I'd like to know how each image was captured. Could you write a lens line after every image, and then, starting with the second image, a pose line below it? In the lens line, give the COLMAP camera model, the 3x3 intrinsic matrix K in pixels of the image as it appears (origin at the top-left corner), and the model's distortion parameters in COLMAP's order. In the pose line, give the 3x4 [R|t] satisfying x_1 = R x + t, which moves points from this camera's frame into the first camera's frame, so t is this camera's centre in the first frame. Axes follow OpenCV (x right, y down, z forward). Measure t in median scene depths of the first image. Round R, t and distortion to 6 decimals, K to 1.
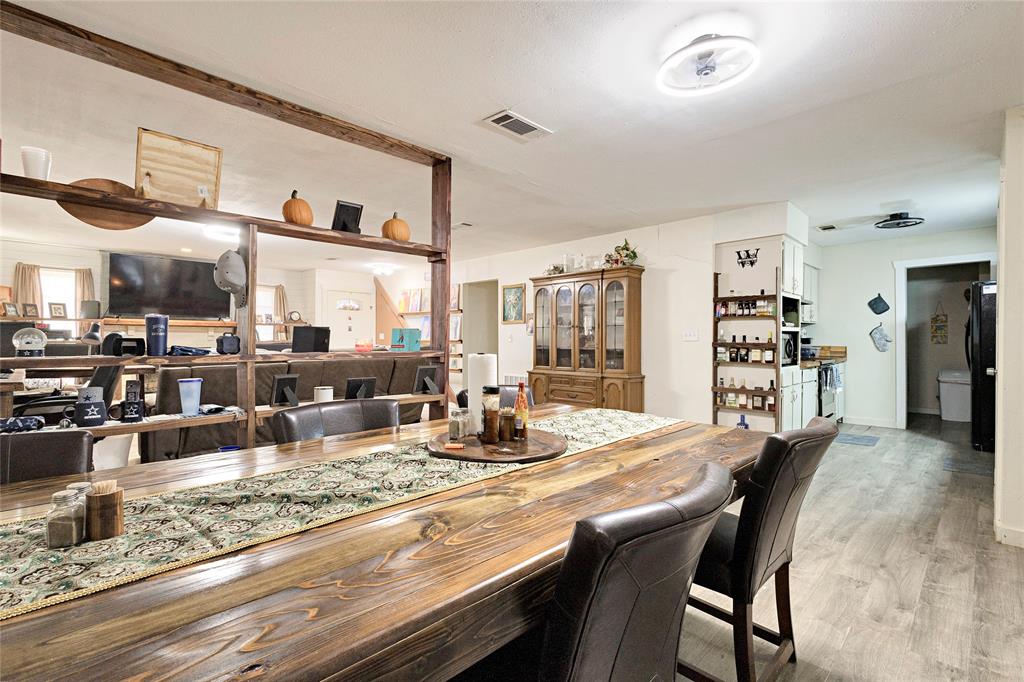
lens RADIAL K [[473.4, 0, 512.6], [0, 473.4, 336.8], [0, 0, 1]] dist [0.003185, 0.000312]
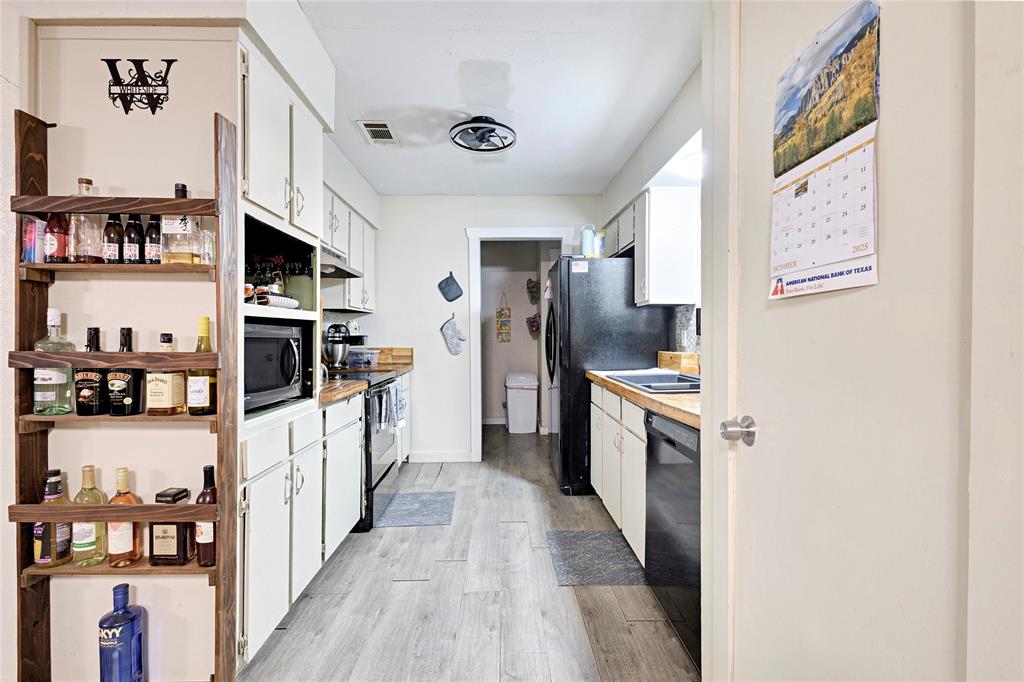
lens RADIAL K [[474.4, 0, 513.2], [0, 474.4, 360.0], [0, 0, 1]] dist [0.003339, 0.000790]
pose [[0.689462, -0.037647, 0.723342, 0.331766], [-0.002933, 0.998495, 0.054763, 0.000046], [-0.724316, -0.039879, 0.688314, 0.455960]]
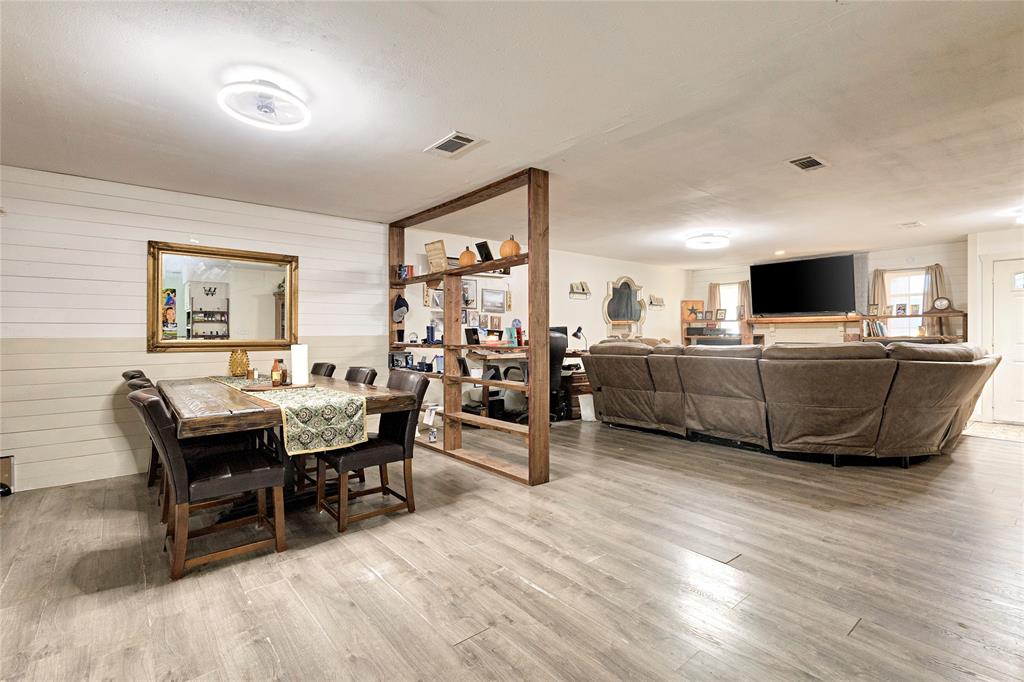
lens RADIAL K [[471.0, 0, 511.2], [0, 471.0, 332.6], [0, 0, 1]] dist [0.002783, -0.000743]
pose [[-0.092836, -0.007636, -0.995652, 0.499356], [0.011155, 0.999900, -0.008708, 0.001135], [0.995619, -0.011915, -0.092741, 0.566653]]
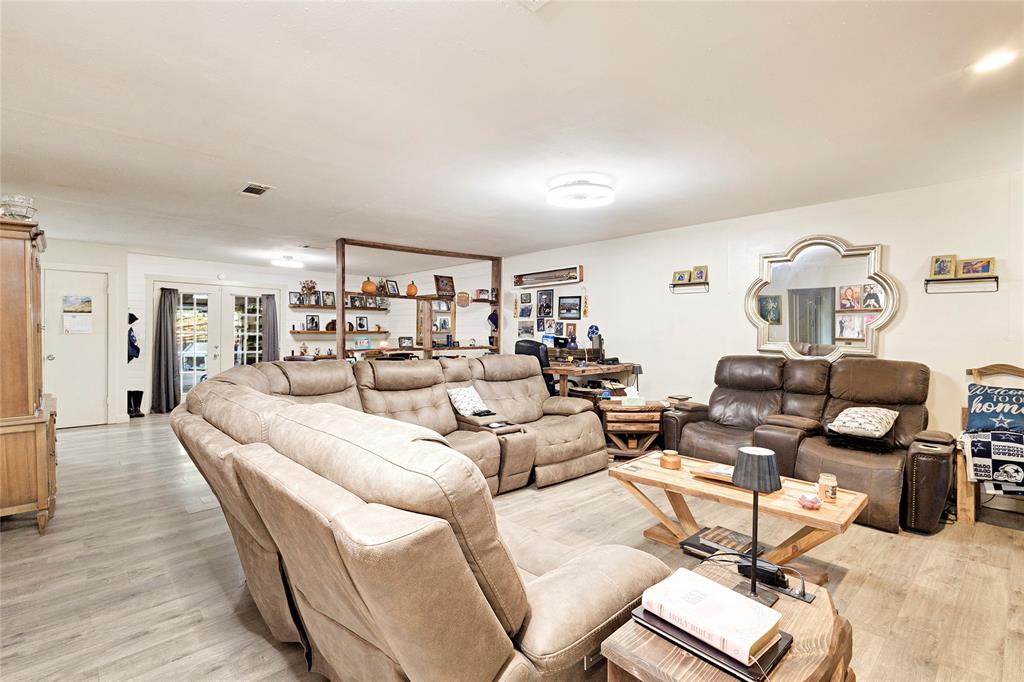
lens RADIAL K [[476.3, 0, 510.5], [0, 476.3, 331.0], [0, 0, 1]] dist [0.001430, 0.000339]
pose [[-0.999327, -0.009758, 0.035361, -0.467891], [-0.010118, 0.999899, -0.010017, -0.016428], [-0.035260, -0.010368, -0.999324, 1.496484]]
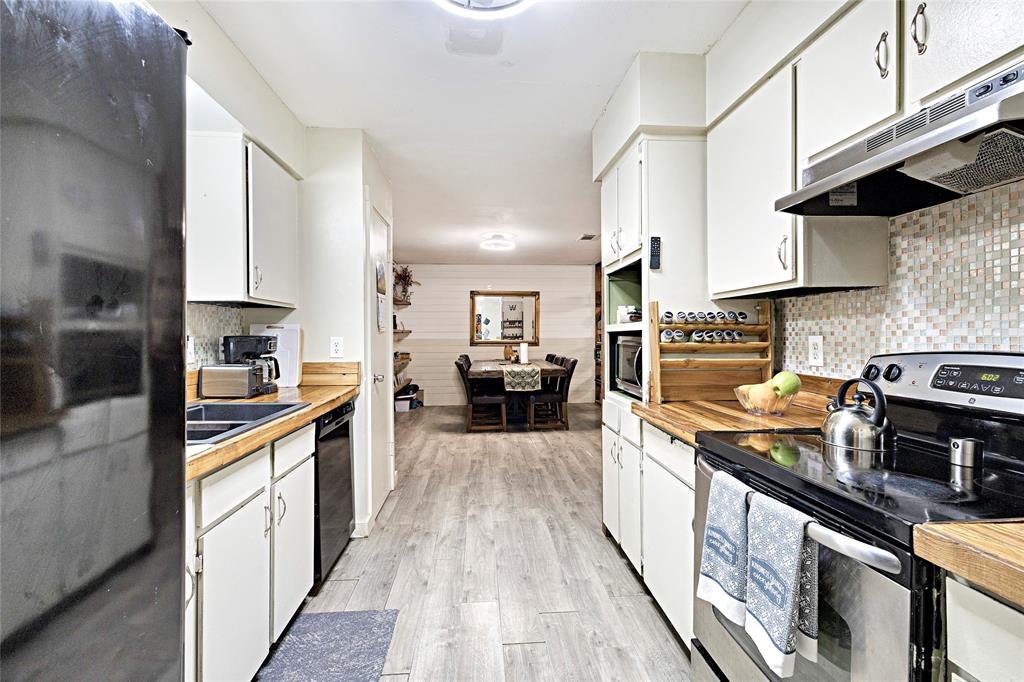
lens RADIAL K [[471.0, 0, 511.2], [0, 471.0, 332.6], [0, 0, 1]] dist [0.002783, -0.000743]
pose [[-0.658763, -0.004956, -0.752334, 0.800802], [0.006098, 0.999910, -0.011927, -0.003889], [0.752326, -0.012445, -0.658674, 0.946067]]
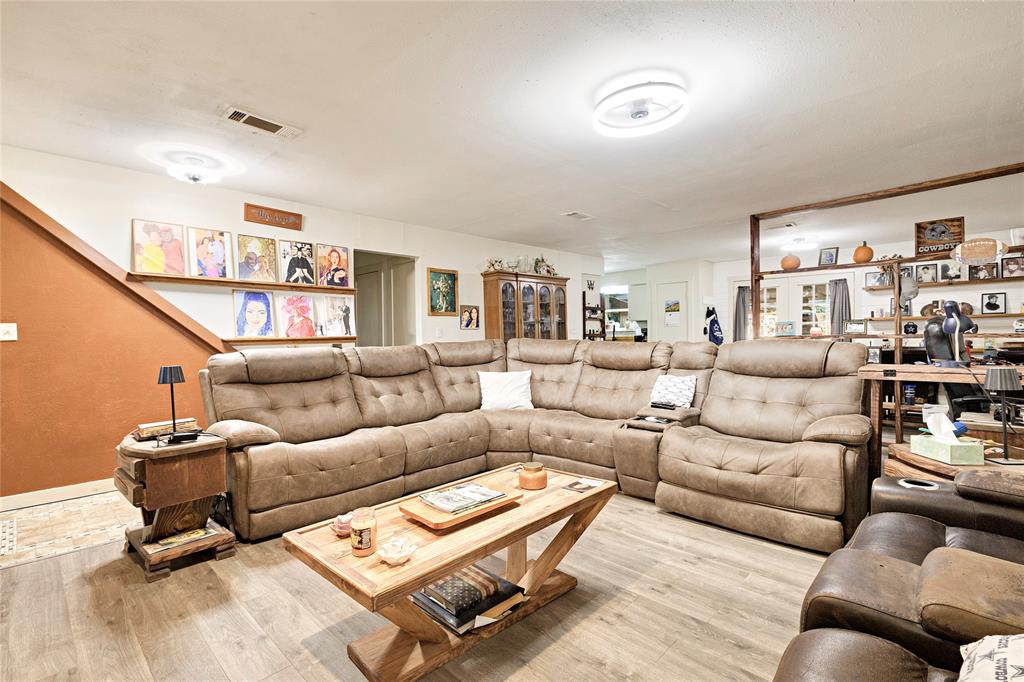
lens RADIAL K [[473.4, 0, 512.6], [0, 473.4, 336.8], [0, 0, 1]] dist [0.003185, 0.000312]
pose [[-0.015096, -0.007796, 0.999856, -0.966068], [0.009015, 0.999928, 0.007932, 0.005380], [-0.999845, 0.009133, -0.015025, 1.014068]]
